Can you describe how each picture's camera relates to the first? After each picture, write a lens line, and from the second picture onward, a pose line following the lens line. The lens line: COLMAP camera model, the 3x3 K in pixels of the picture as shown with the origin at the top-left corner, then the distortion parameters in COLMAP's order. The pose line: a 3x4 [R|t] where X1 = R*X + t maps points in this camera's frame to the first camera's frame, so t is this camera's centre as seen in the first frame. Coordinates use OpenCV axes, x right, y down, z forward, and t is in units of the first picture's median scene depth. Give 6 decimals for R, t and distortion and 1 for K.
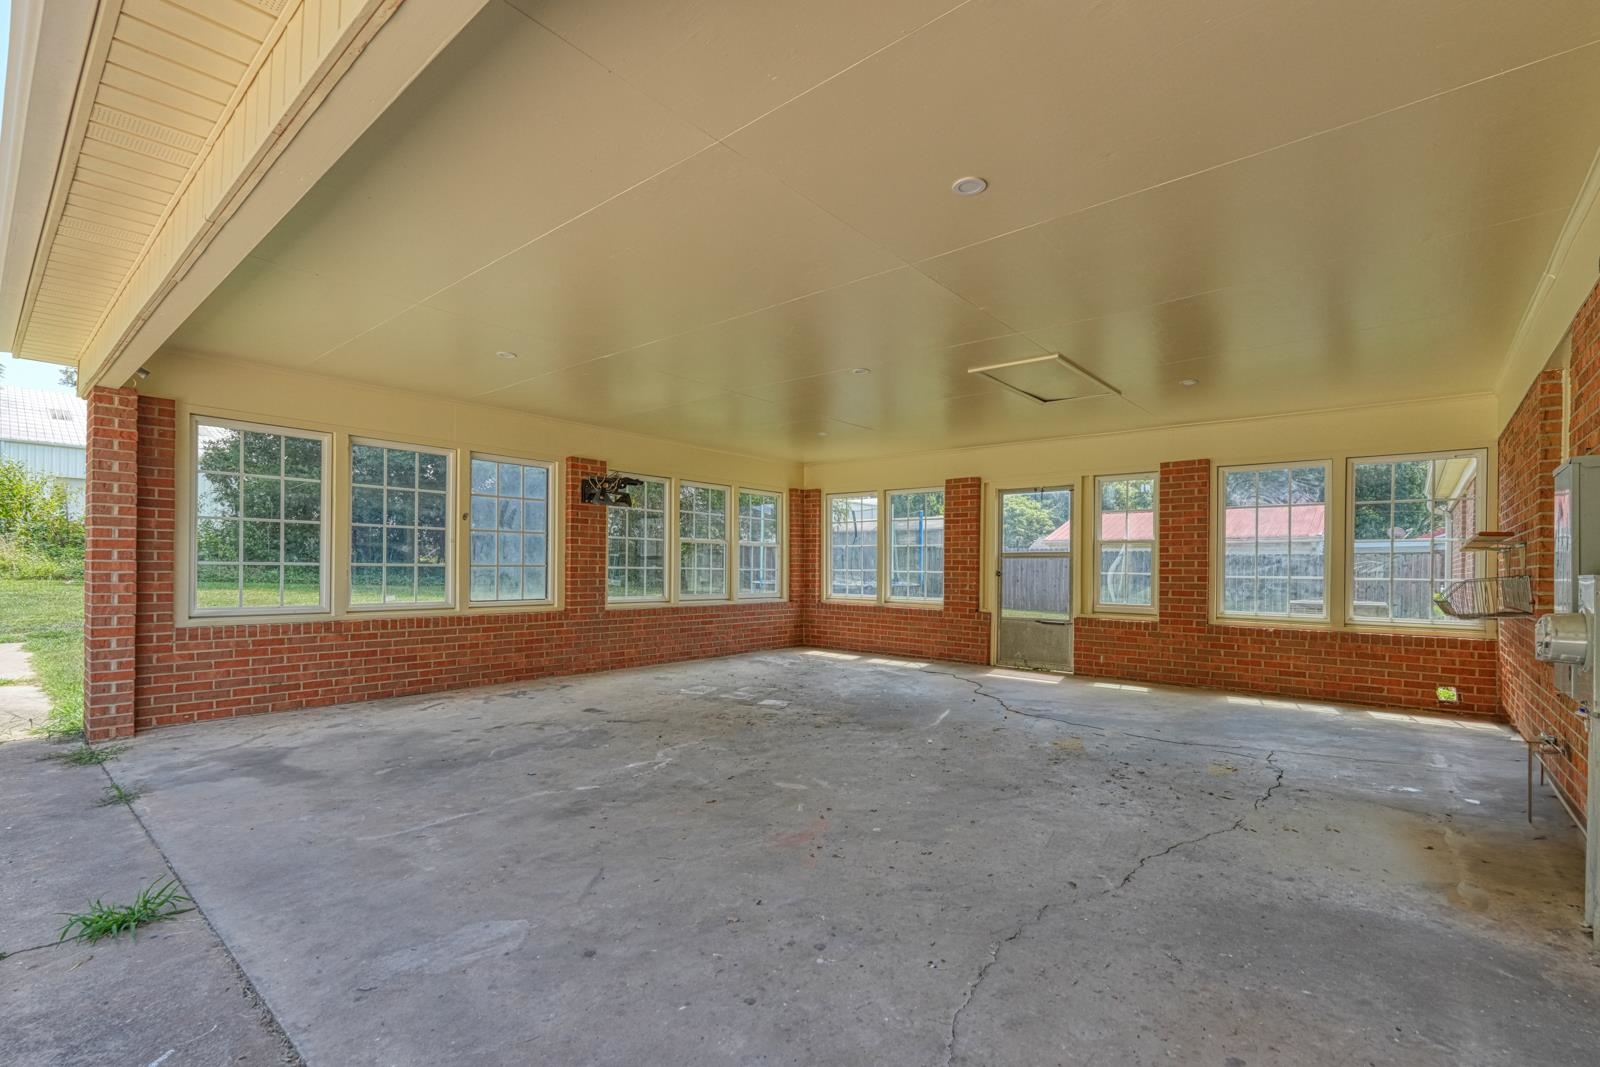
lens RADIAL K [[710.3, 0, 783.6], [0, 710.3, 573.4], [0, 0, 1]] dist [0.001077, -0.000480]
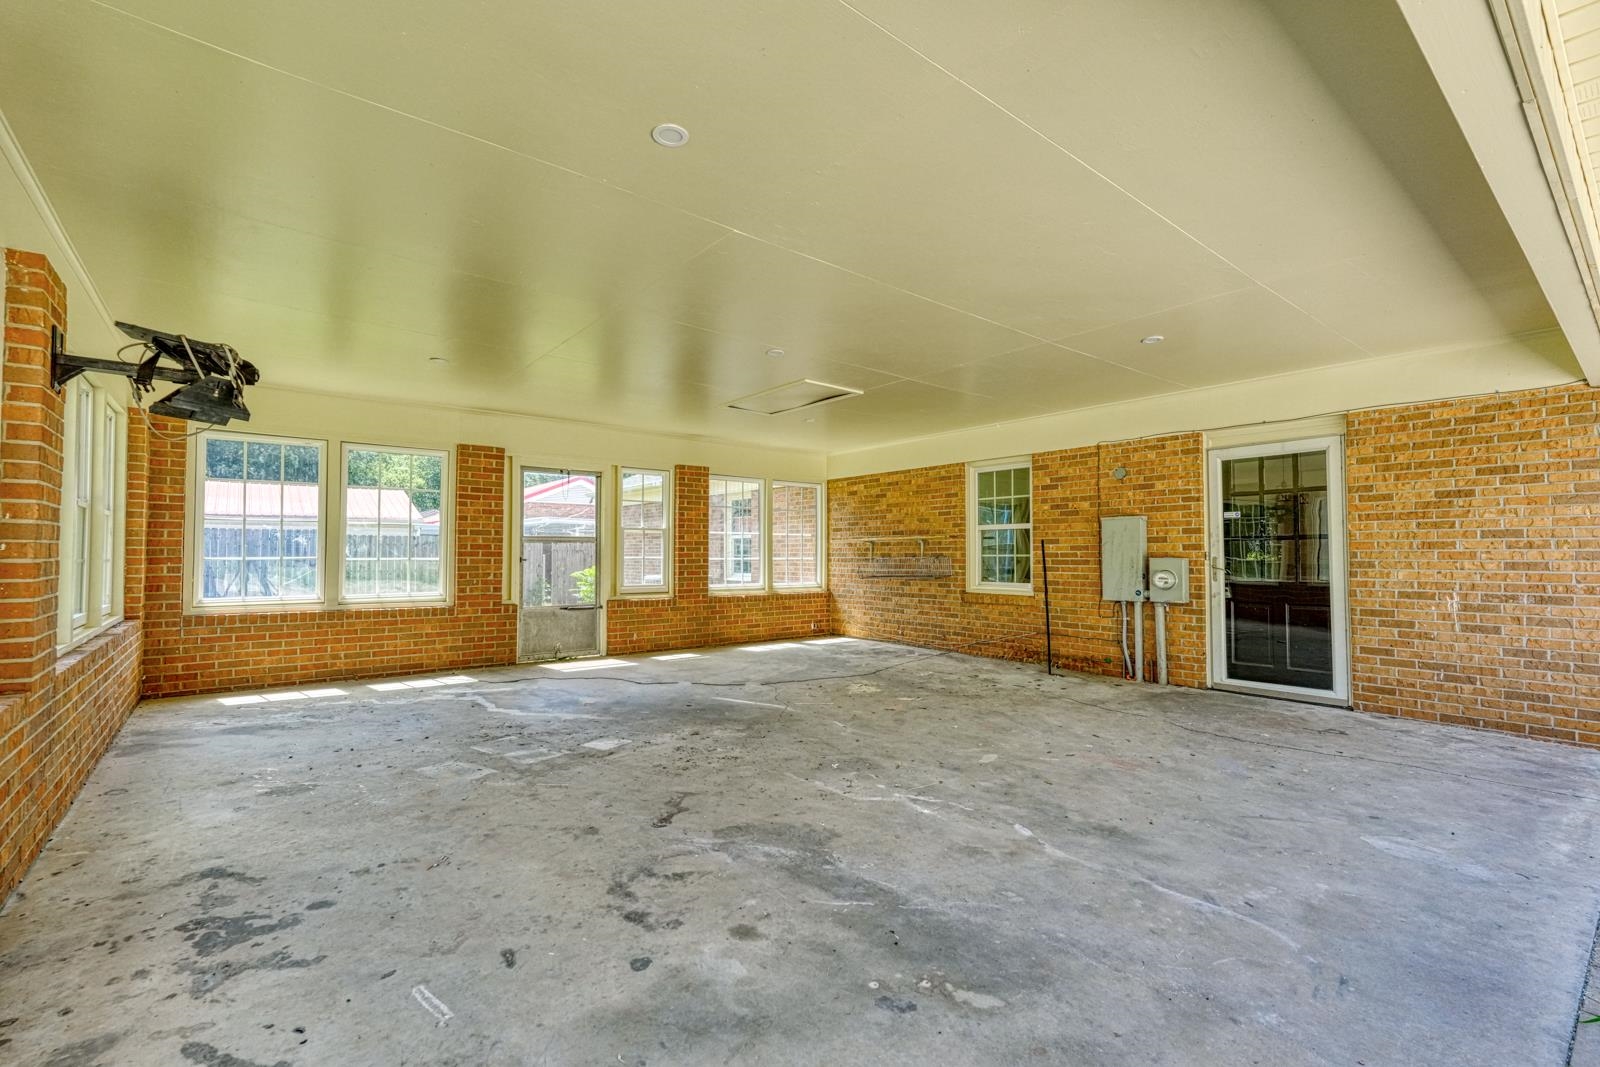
lens RADIAL K [[710.3, 0, 799.4], [0, 710.3, 527.8], [0, 0, 1]] dist [0.001077, -0.000480]
pose [[0.177021, 0.025205, 0.983884, -0.978567], [0.006850, 0.999616, -0.026841, -0.024611], [-0.984183, 0.011491, 0.176781, 0.946644]]
